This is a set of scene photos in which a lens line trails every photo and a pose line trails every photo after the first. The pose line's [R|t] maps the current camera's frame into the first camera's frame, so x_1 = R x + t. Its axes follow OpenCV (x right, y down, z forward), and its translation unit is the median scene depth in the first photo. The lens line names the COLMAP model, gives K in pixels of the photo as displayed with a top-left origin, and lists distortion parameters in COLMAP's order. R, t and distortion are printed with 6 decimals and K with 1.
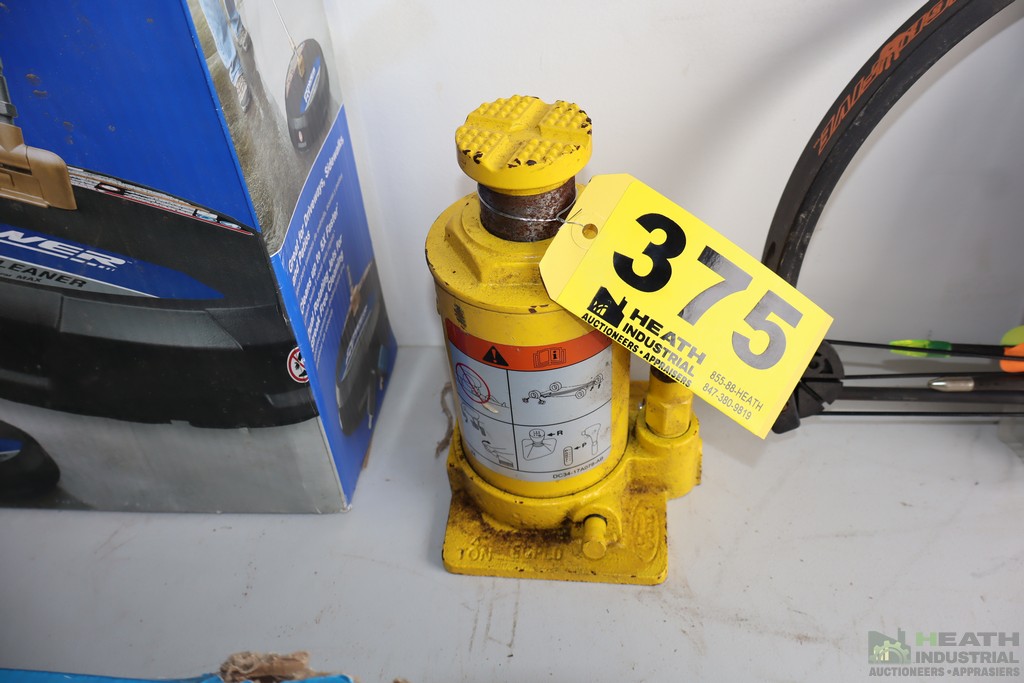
lens RADIAL K [[858.1, 0, 512.4], [0, 858.1, 338.7], [0, 0, 1]] dist [-0.003644, -0.007615]
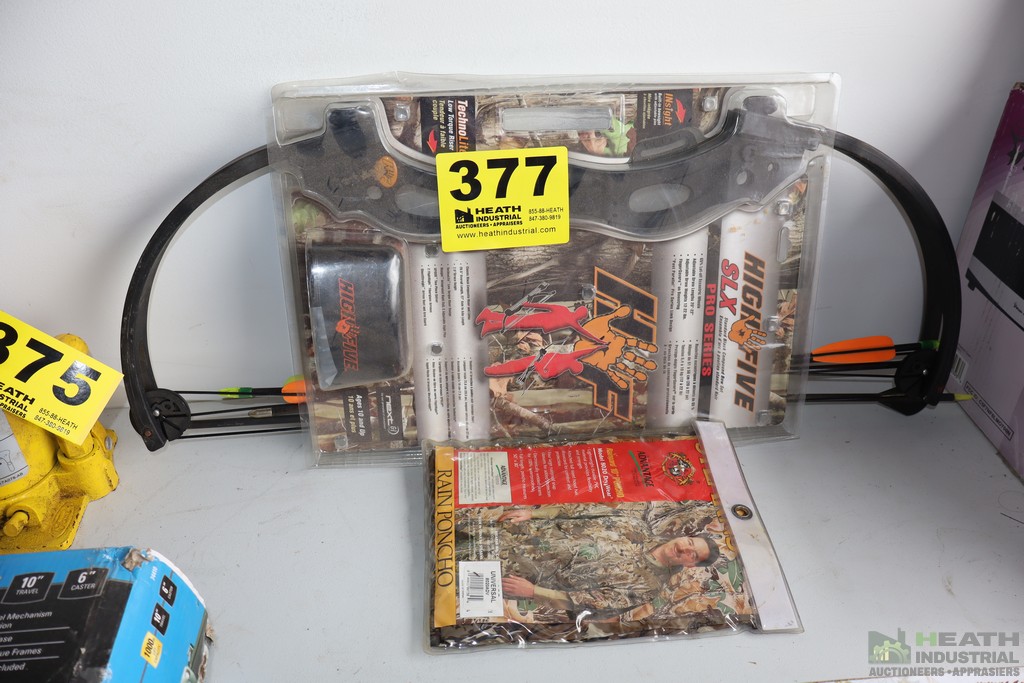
lens RADIAL K [[858.1, 0, 511.6], [0, 858.1, 345.0], [0, 0, 1]] dist [-0.003644, -0.007615]
pose [[0.974483, -0.051665, 0.218435, 0.789841], [0.075478, 0.991905, -0.102117, 0.160179], [-0.211390, 0.115998, 0.970494, -0.922459]]
